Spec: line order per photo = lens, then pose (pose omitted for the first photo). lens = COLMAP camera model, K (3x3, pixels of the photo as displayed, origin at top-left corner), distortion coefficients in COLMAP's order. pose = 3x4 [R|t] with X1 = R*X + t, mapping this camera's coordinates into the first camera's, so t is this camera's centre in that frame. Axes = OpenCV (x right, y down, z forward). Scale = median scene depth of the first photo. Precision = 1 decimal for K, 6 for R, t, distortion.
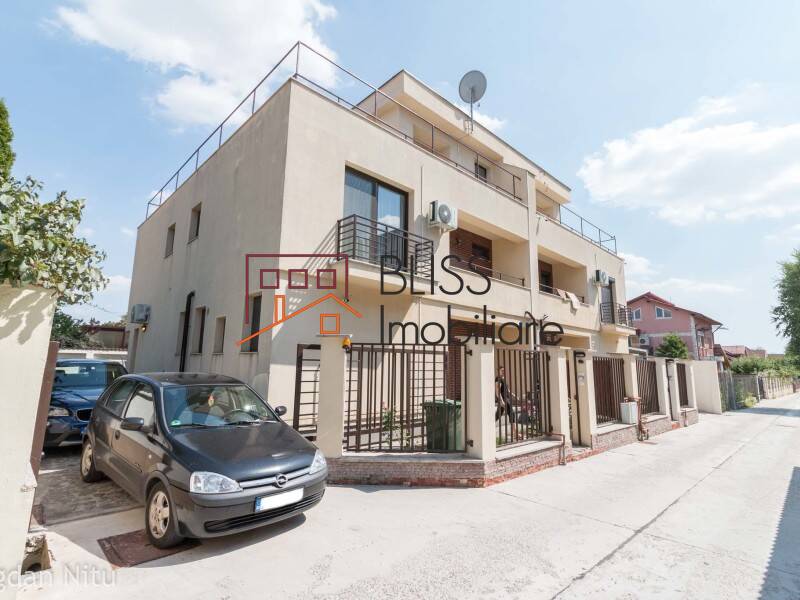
lens RADIAL K [[411.0, 0, 398.2], [0, 411.0, 301.1], [0, 0, 1]] dist [-0.002712, 0.000295]
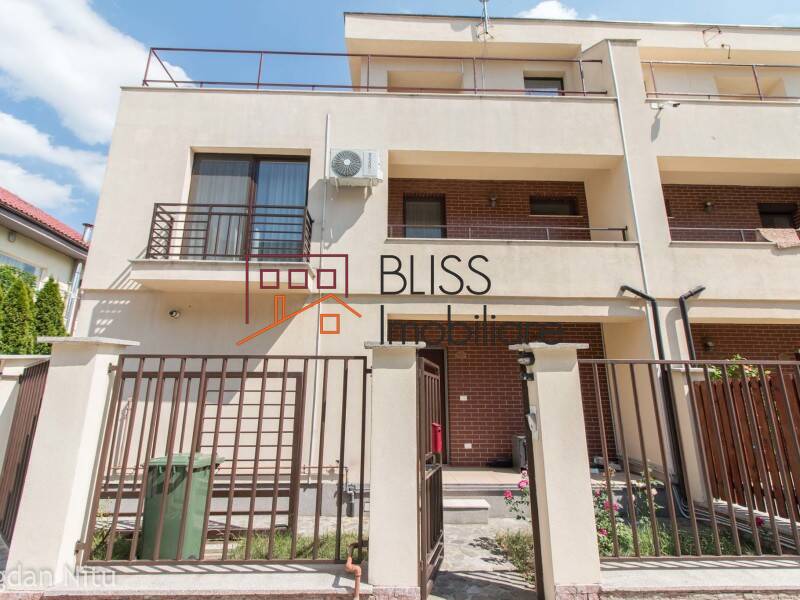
lens RADIAL K [[411.0, 0, 399.7], [0, 411.0, 295.6], [0, 0, 1]] dist [-0.002712, 0.000295]
pose [[0.739038, -0.177322, -0.649908, 0.505720], [0.113608, 0.983724, -0.139213, 0.087889], [0.664016, 0.029049, 0.747154, 0.503032]]
